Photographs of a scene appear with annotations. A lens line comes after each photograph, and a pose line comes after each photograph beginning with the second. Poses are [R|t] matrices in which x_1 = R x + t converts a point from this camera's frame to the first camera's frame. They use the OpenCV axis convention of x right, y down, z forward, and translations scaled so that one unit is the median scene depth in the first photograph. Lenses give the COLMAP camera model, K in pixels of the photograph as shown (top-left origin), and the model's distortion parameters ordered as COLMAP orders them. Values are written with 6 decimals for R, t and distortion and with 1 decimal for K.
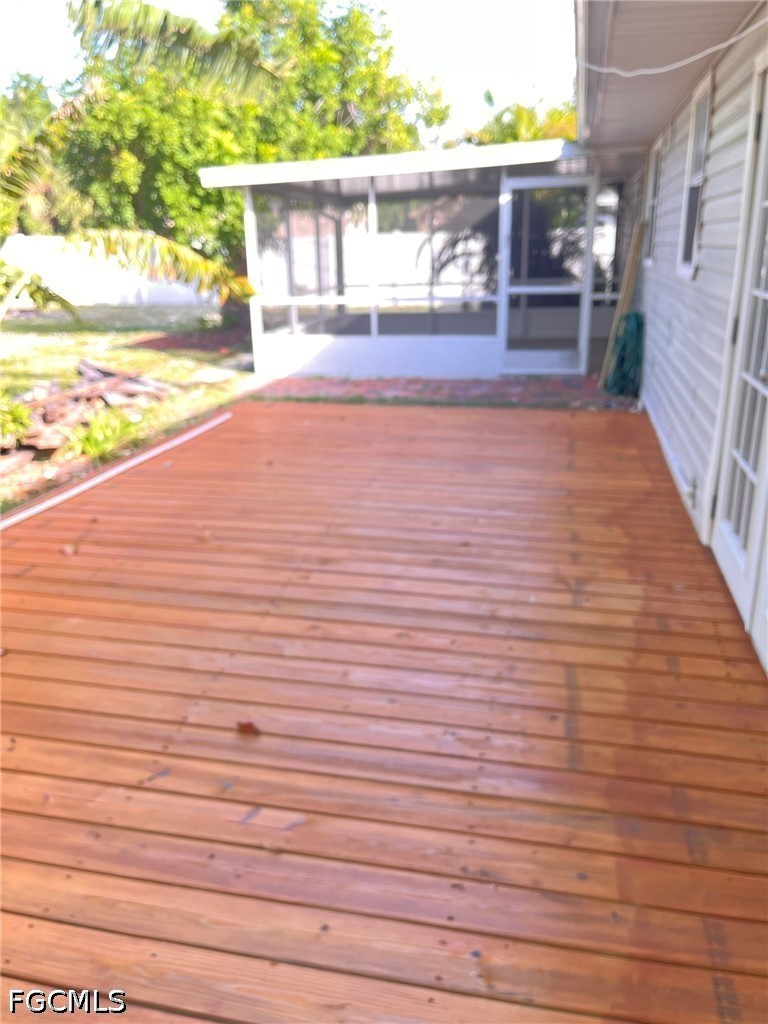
lens RADIAL K [[773.7, 0, 384.0], [0, 773.7, 512.0], [0, 0, 1]] dist [0.093814, -0.112552]
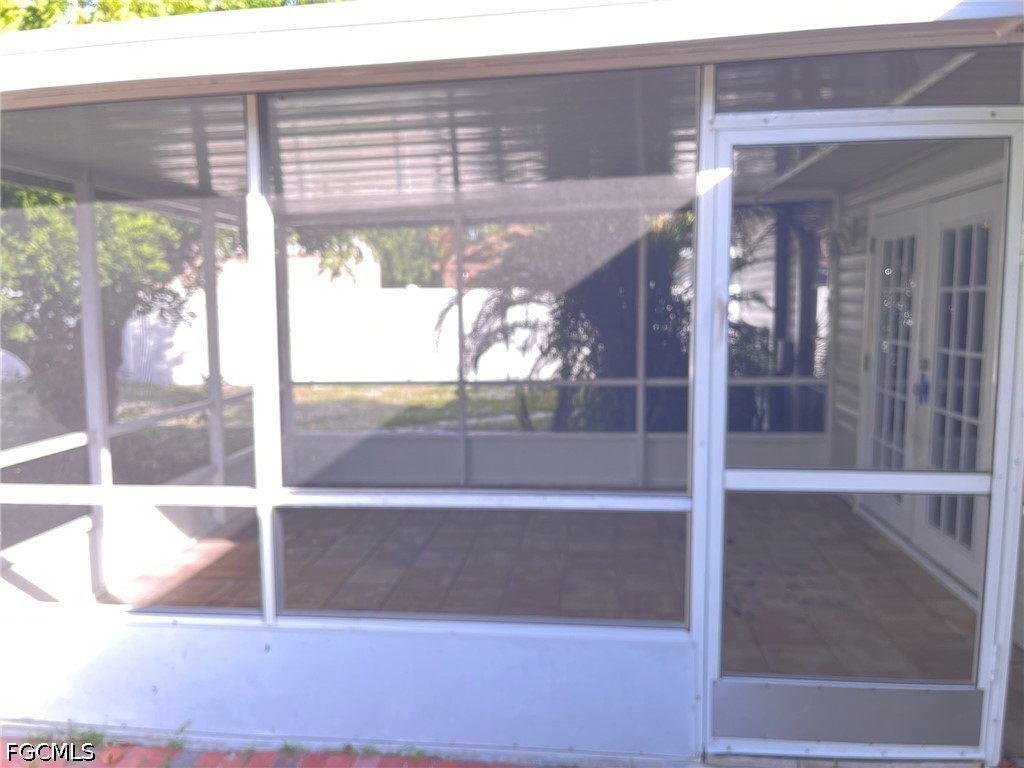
lens RADIAL K [[781.2, 0, 453.3], [0, 781.2, 384.3], [0, 0, 1]] dist [0.214264, 0.000072]
pose [[0.998707, 0.012941, 0.049152, 0.109335], [-0.001950, 0.976086, -0.217377, -0.666296], [-0.050789, 0.217001, 0.974849, 1.845928]]
